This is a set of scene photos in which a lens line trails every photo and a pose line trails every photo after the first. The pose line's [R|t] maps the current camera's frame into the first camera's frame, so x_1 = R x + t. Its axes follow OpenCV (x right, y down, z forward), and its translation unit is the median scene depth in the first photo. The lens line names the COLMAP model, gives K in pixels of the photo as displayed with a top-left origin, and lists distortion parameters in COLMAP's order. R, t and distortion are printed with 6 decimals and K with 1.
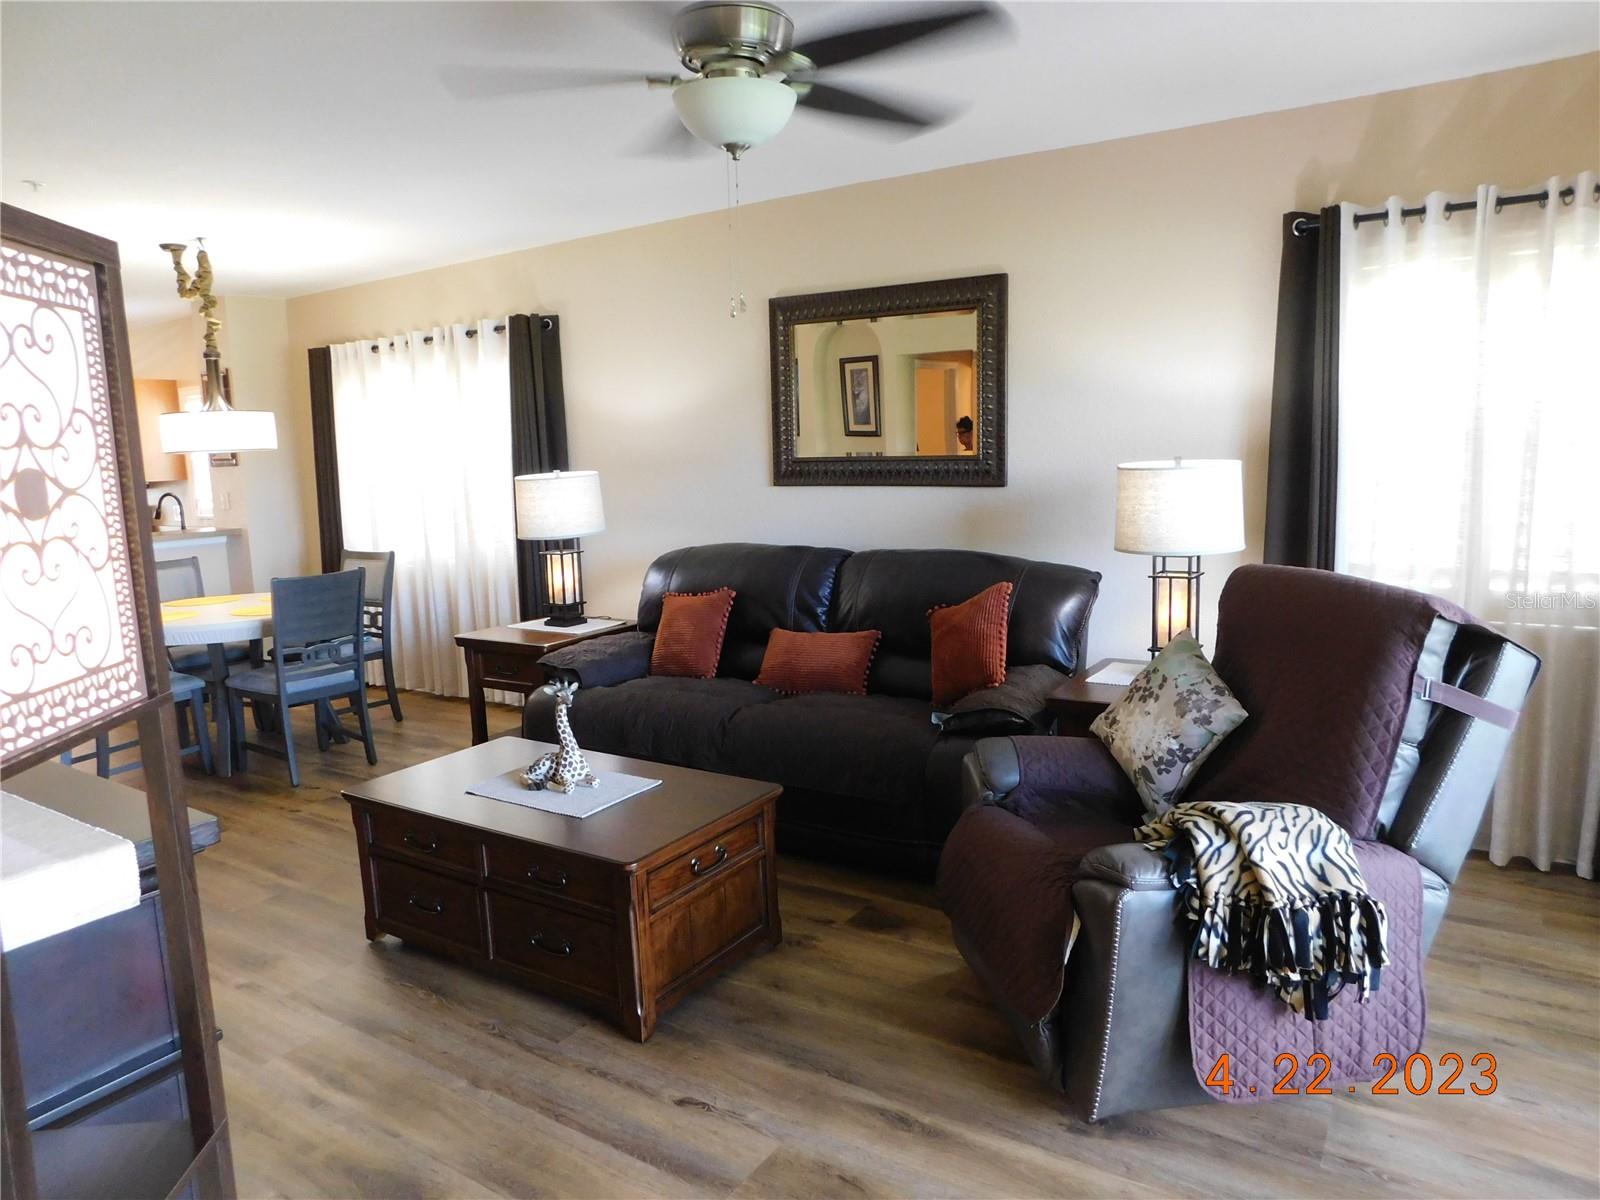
lens RADIAL K [[1059.9, 0, 797.5], [0, 1059.9, 603.8], [0, 0, 1]] dist [-0.037172, 0.015788]
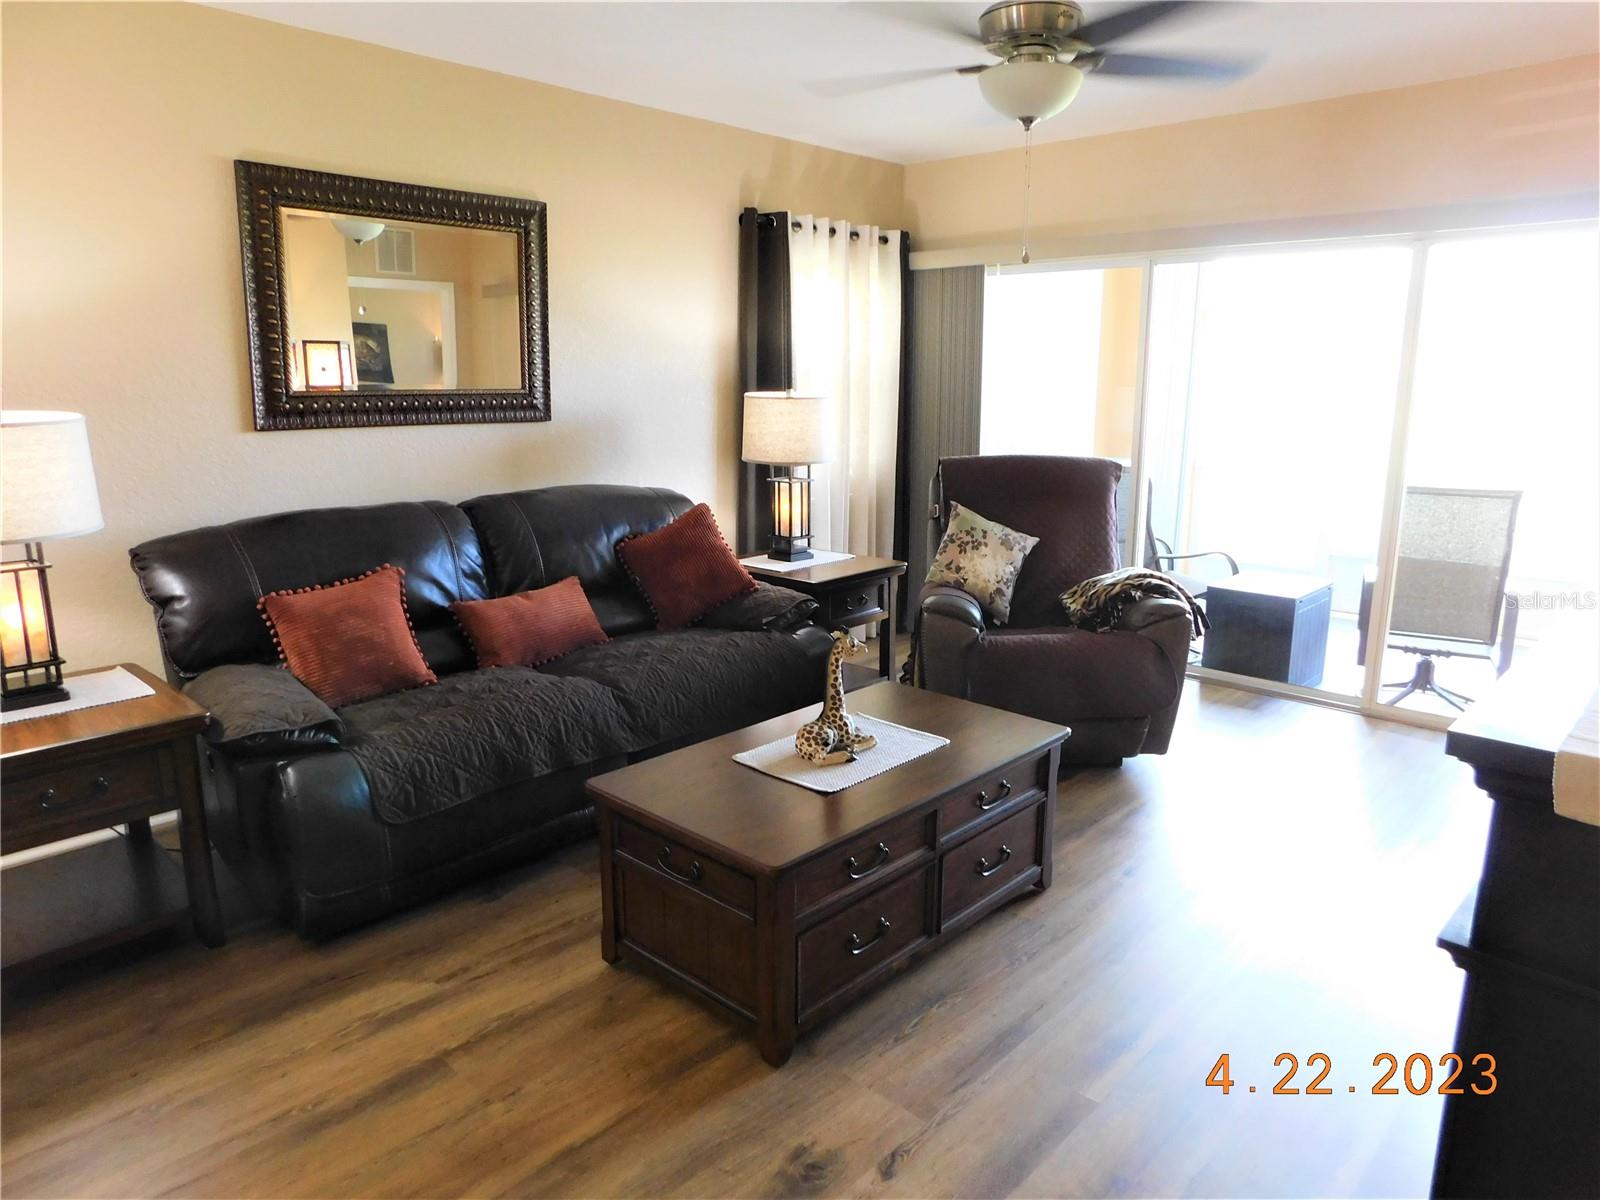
lens RADIAL K [[1059.9, 0, 799.9], [0, 1059.9, 592.9], [0, 0, 1]] dist [-0.037172, 0.015788]
pose [[0.177820, -0.180398, 0.967387, -0.767011], [0.139483, 0.977749, 0.156691, -0.077163], [-0.974128, 0.107071, 0.199026, 0.600619]]
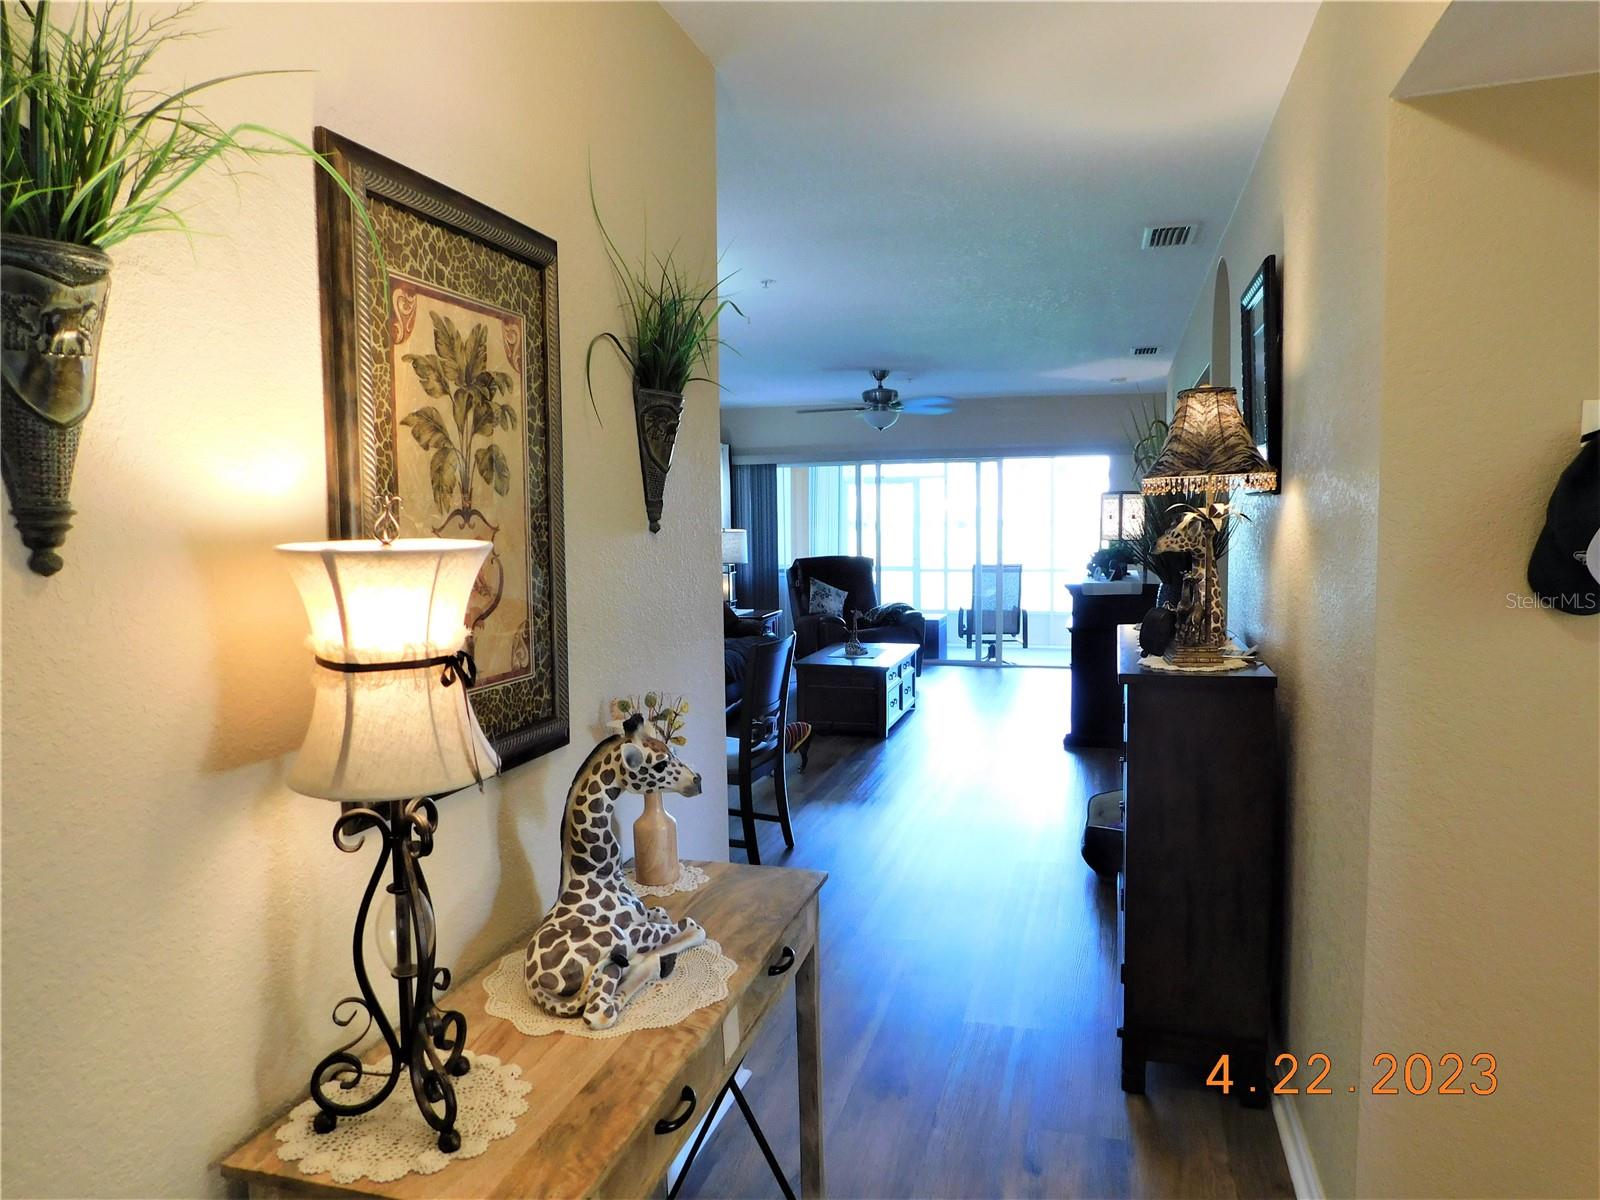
lens RADIAL K [[1059.9, 0, 799.5], [0, 1059.9, 599.8], [0, 0, 1]] dist [-0.037172, 0.015788]
pose [[-0.291947, -0.052484, 0.954994, -1.811509], [0.156085, 0.982493, 0.101712, -0.162435], [-0.943612, 0.178755, -0.278643, 1.281477]]
